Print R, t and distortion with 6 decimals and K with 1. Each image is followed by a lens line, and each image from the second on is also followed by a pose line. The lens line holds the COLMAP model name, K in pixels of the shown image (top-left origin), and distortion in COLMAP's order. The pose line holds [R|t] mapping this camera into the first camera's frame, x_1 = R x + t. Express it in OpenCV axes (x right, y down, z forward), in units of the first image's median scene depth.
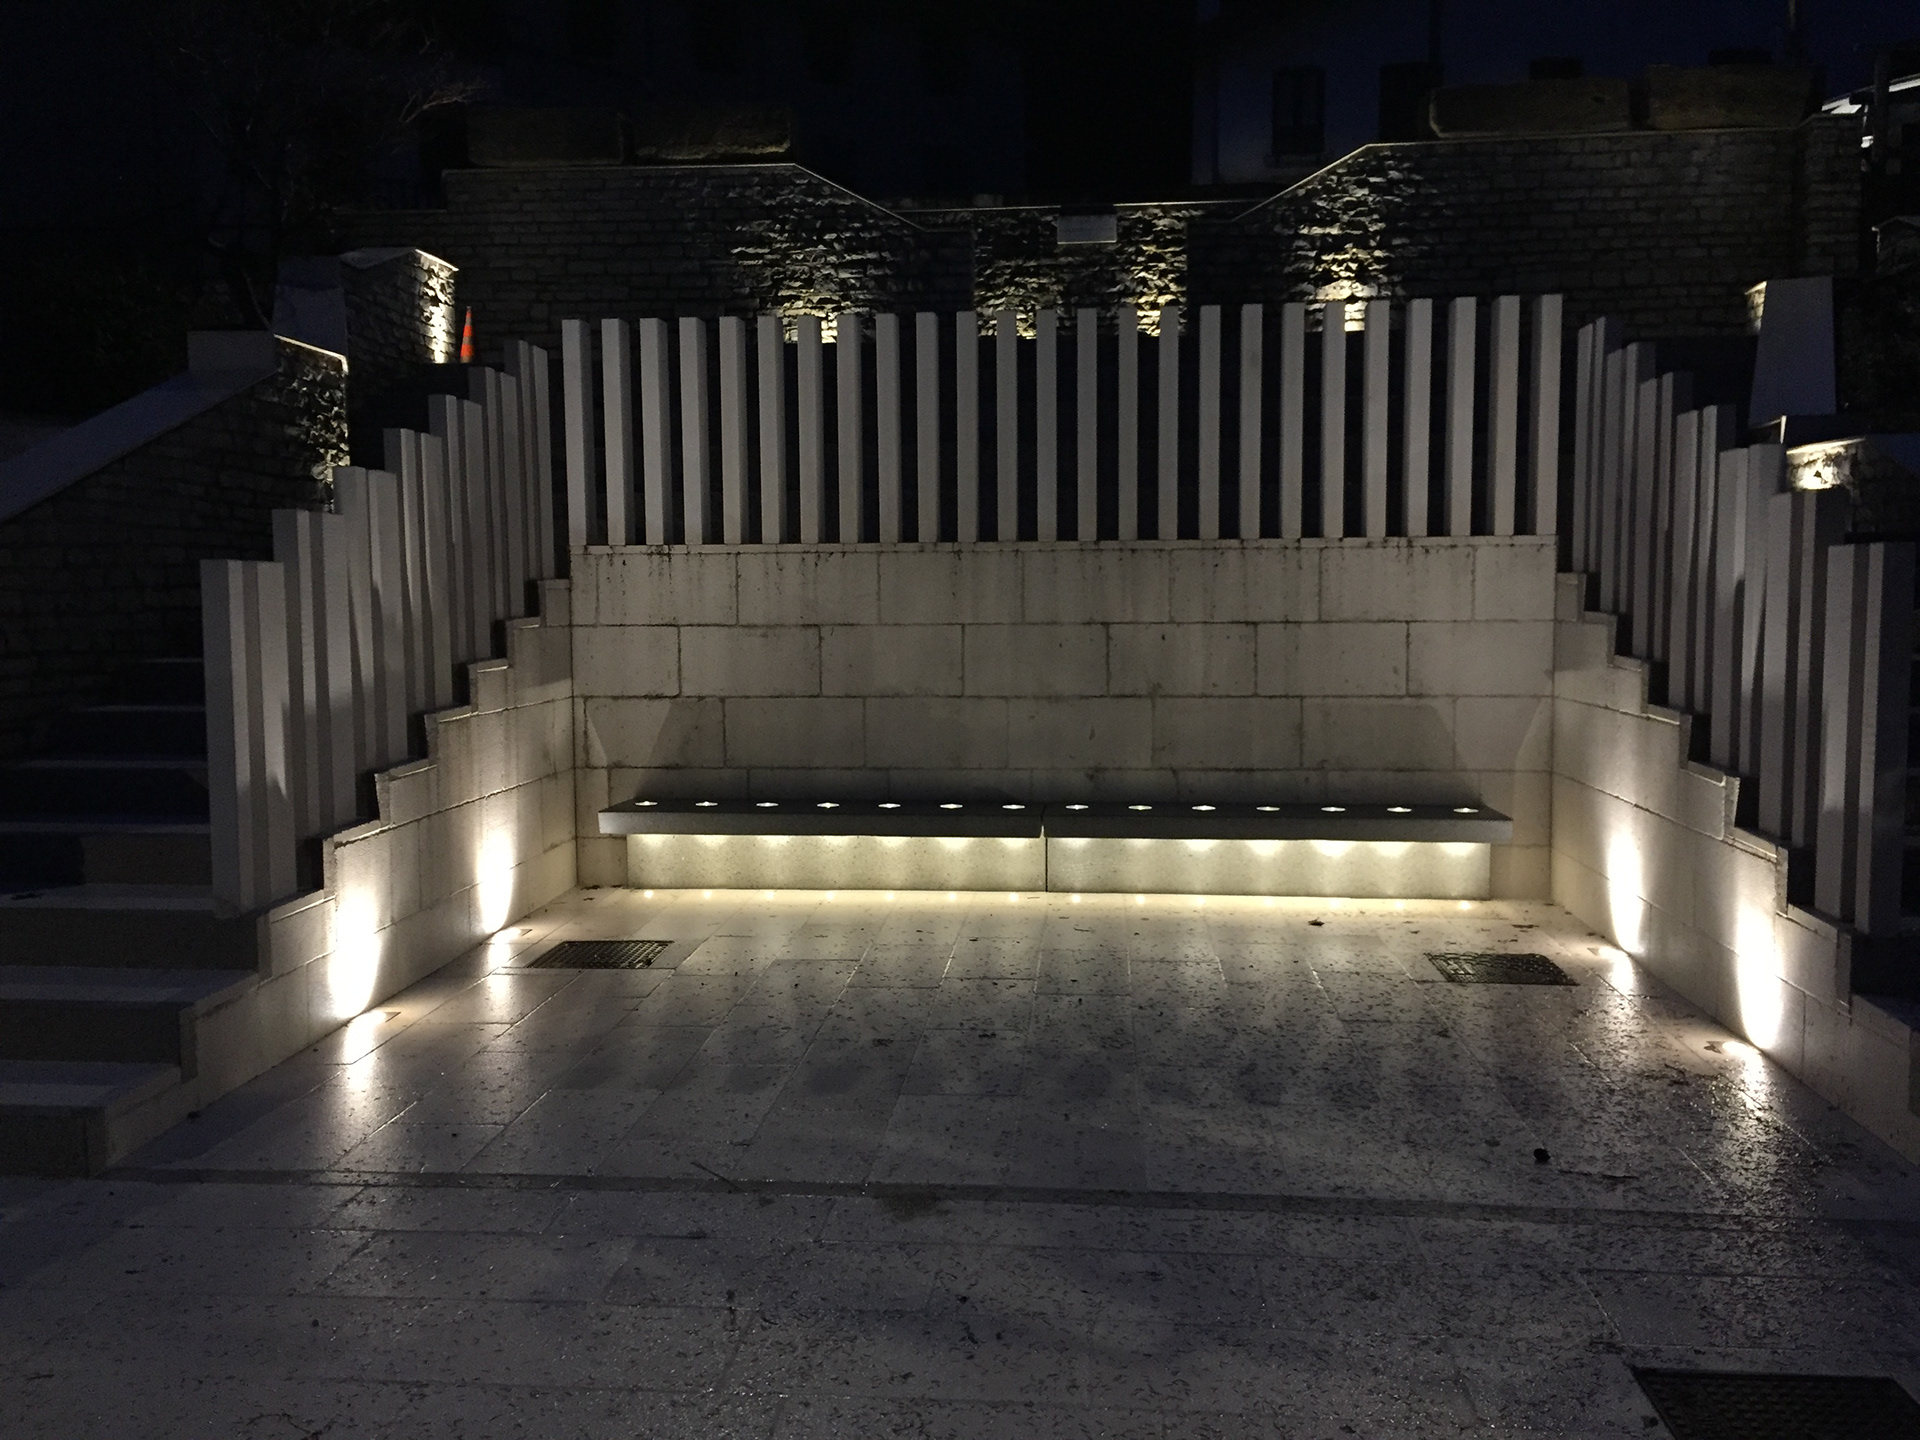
lens RADIAL K [[1664.8, 0, 957.7], [0, 1664.8, 732.7], [0, 0, 1]] dist [0.032830, -0.028900]
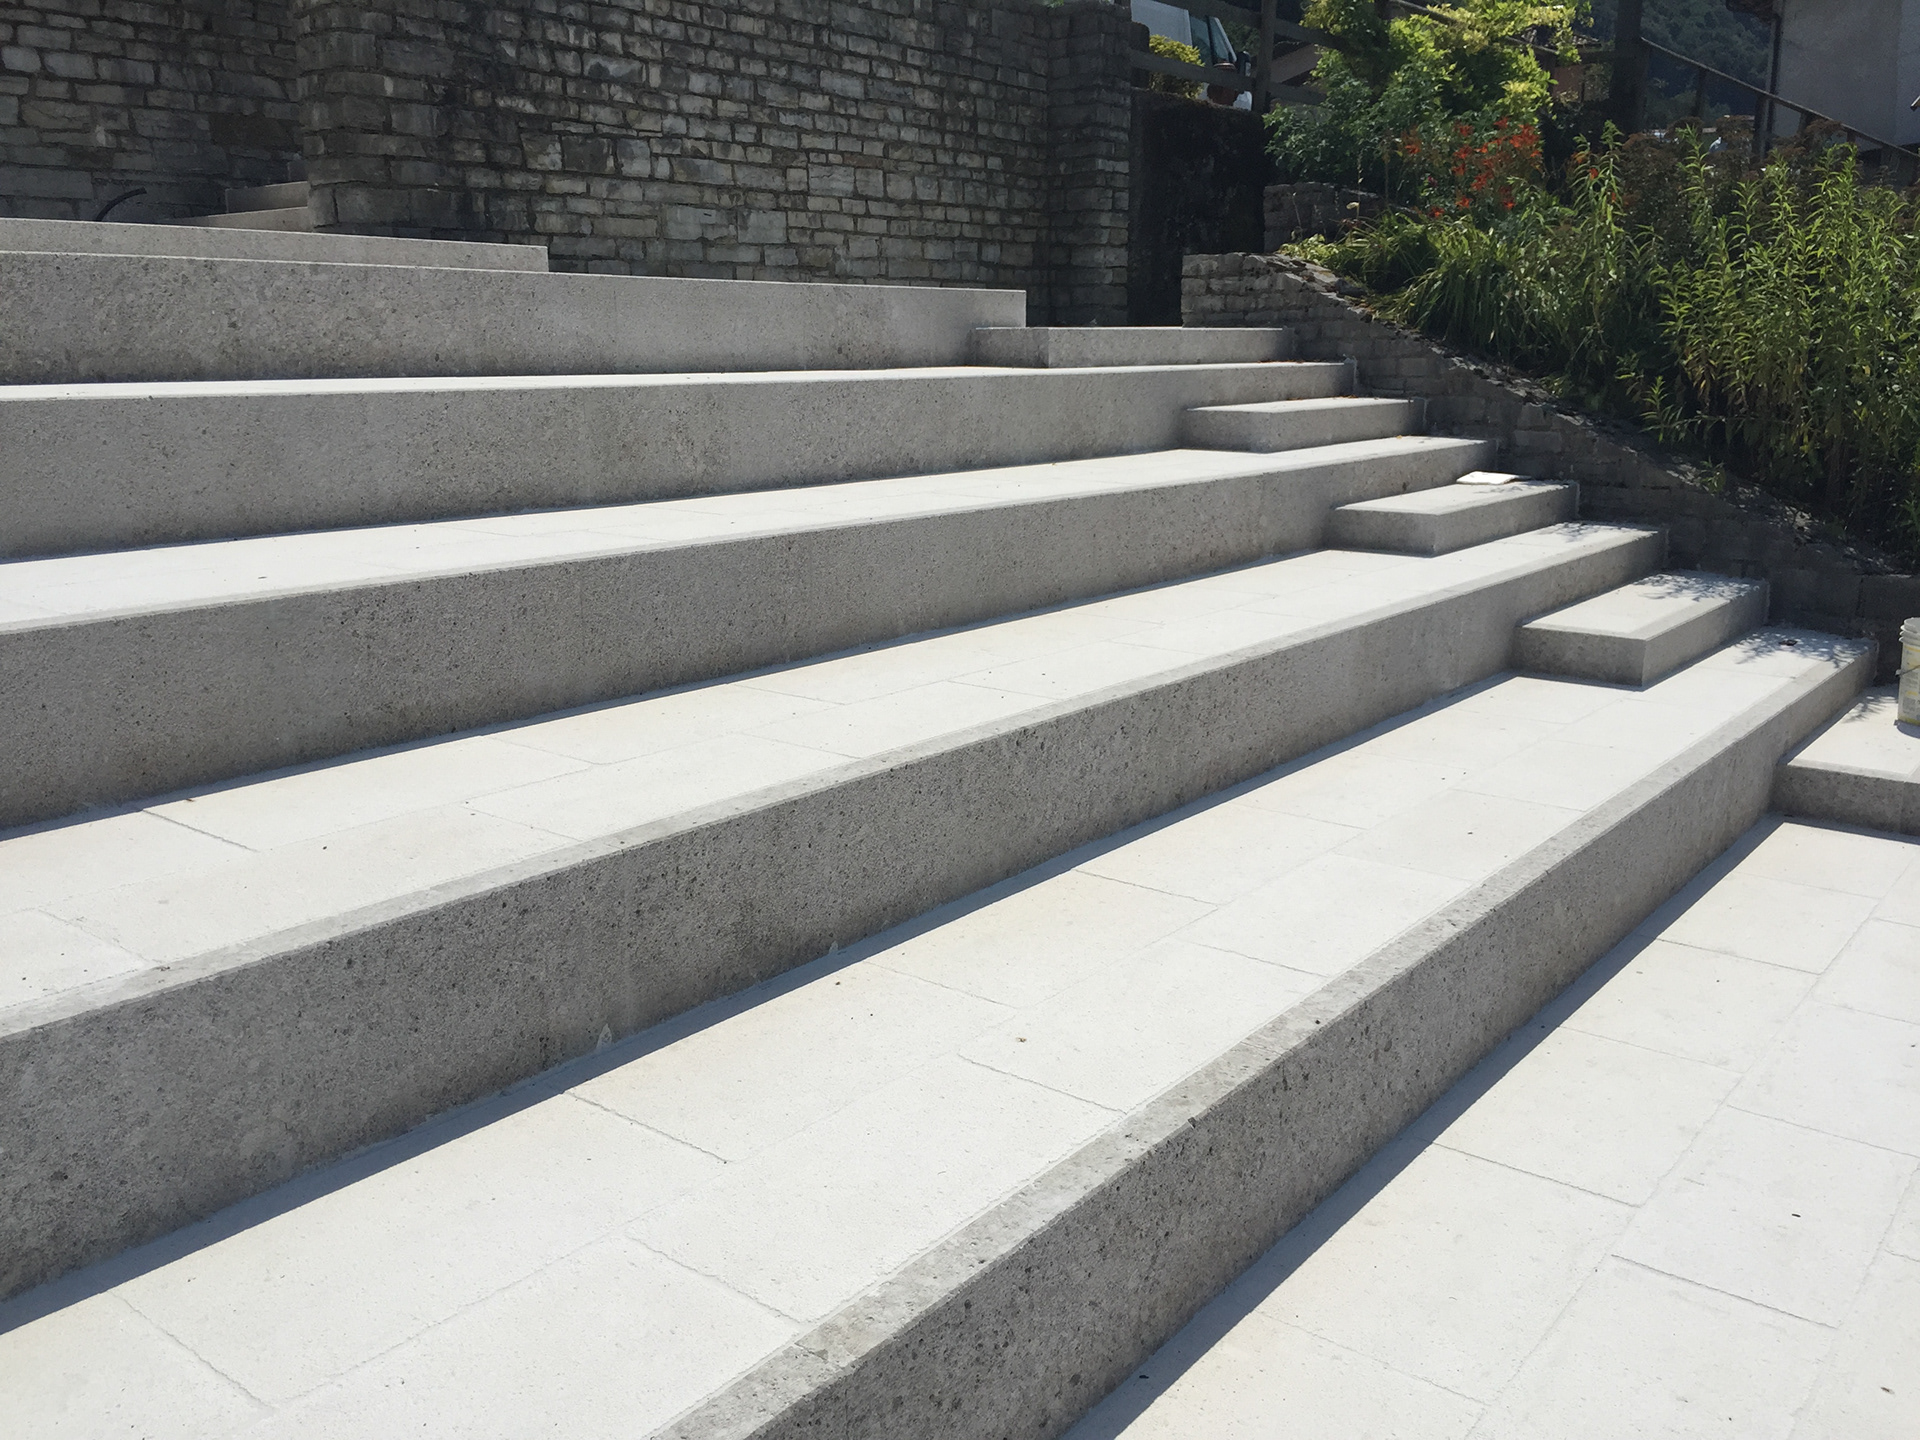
lens RADIAL K [[1664.8, 0, 953.6], [0, 1664.8, 732.9], [0, 0, 1]] dist [0.032830, -0.028900]
pose [[0.556160, -0.174584, 0.812531, -0.182790], [0.097993, 0.984642, 0.144490, -0.150431], [-0.825278, -0.000737, 0.564727, 0.605042]]
